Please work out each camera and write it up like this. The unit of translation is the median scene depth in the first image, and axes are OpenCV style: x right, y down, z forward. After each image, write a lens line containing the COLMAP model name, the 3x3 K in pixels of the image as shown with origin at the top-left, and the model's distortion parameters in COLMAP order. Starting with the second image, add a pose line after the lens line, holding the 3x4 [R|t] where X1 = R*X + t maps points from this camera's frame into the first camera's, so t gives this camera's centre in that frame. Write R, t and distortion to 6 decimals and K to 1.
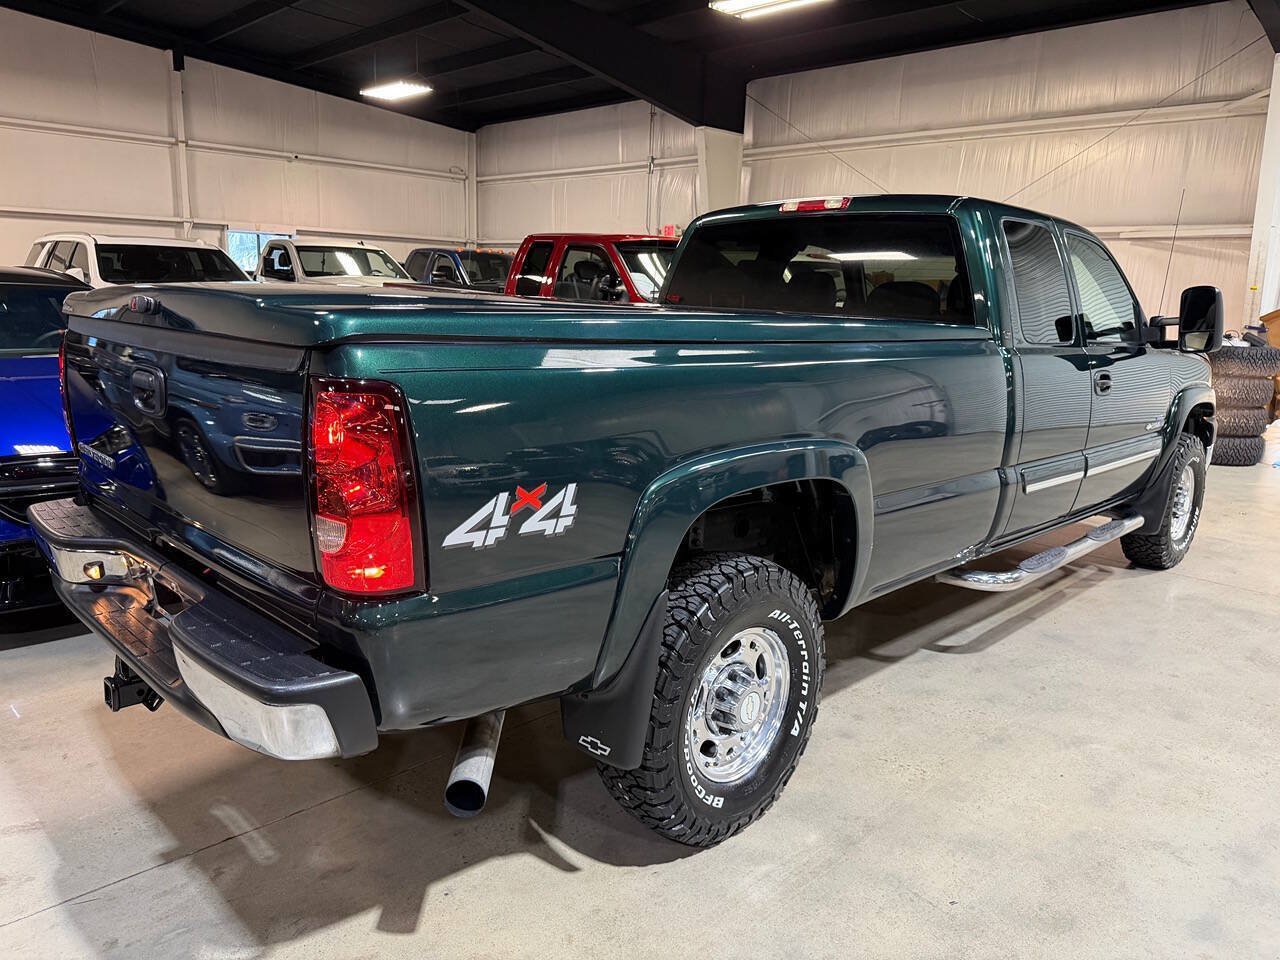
lens RADIAL K [[915.0, 0, 642.3], [0, 915.0, 482.8], [0, 0, 1]] dist [0.055695, -0.077141]
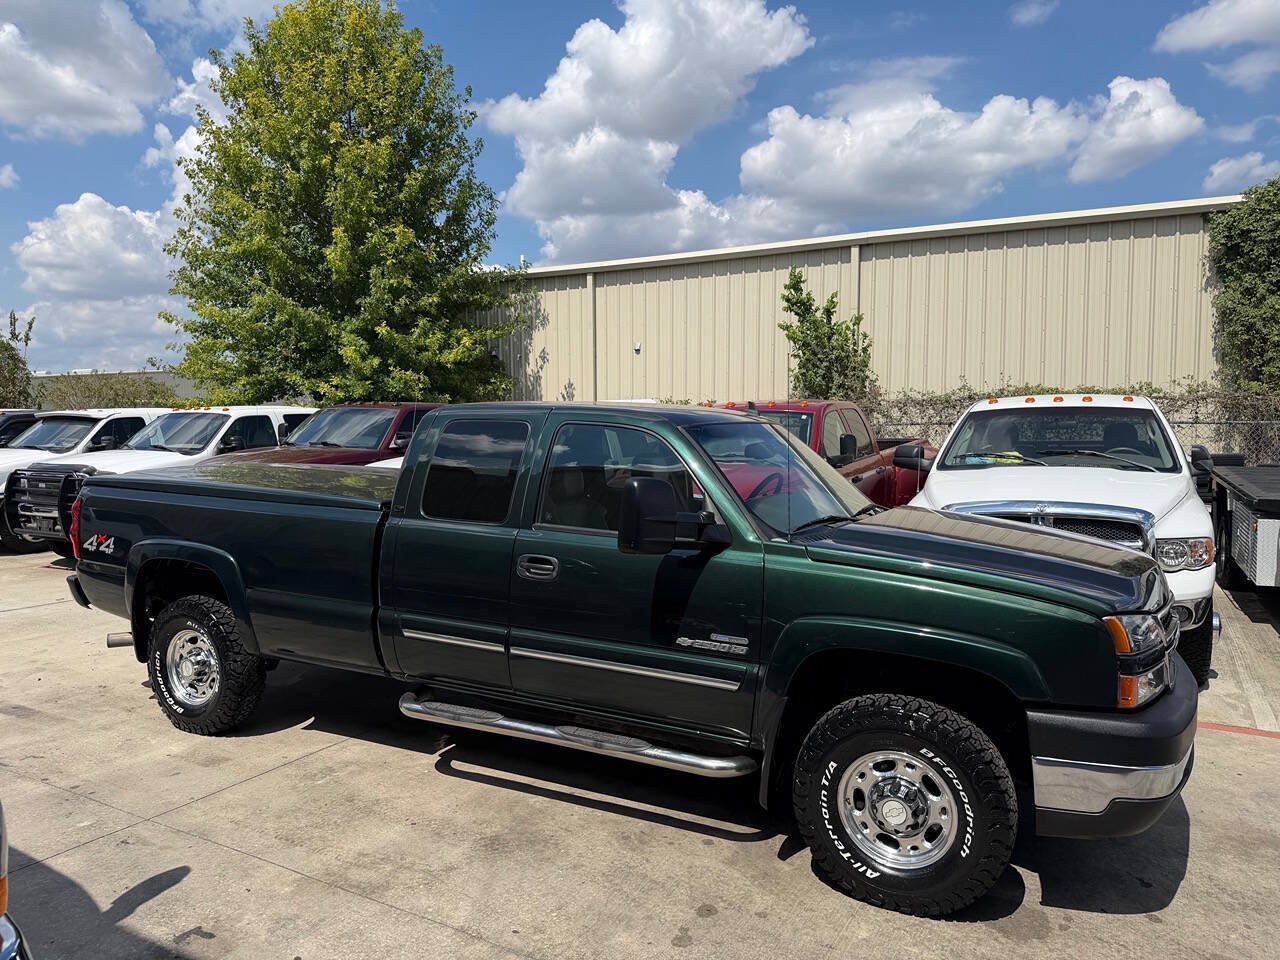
lens RADIAL K [[915.0, 0, 624.9], [0, 915.0, 470.4], [0, 0, 1]] dist [0.055695, -0.077141]
pose [[0.283187, 0.018630, -0.958884, 2.196159], [-0.194648, 0.980120, -0.038443, -0.282609], [0.939105, 0.197531, 0.281183, 1.152629]]
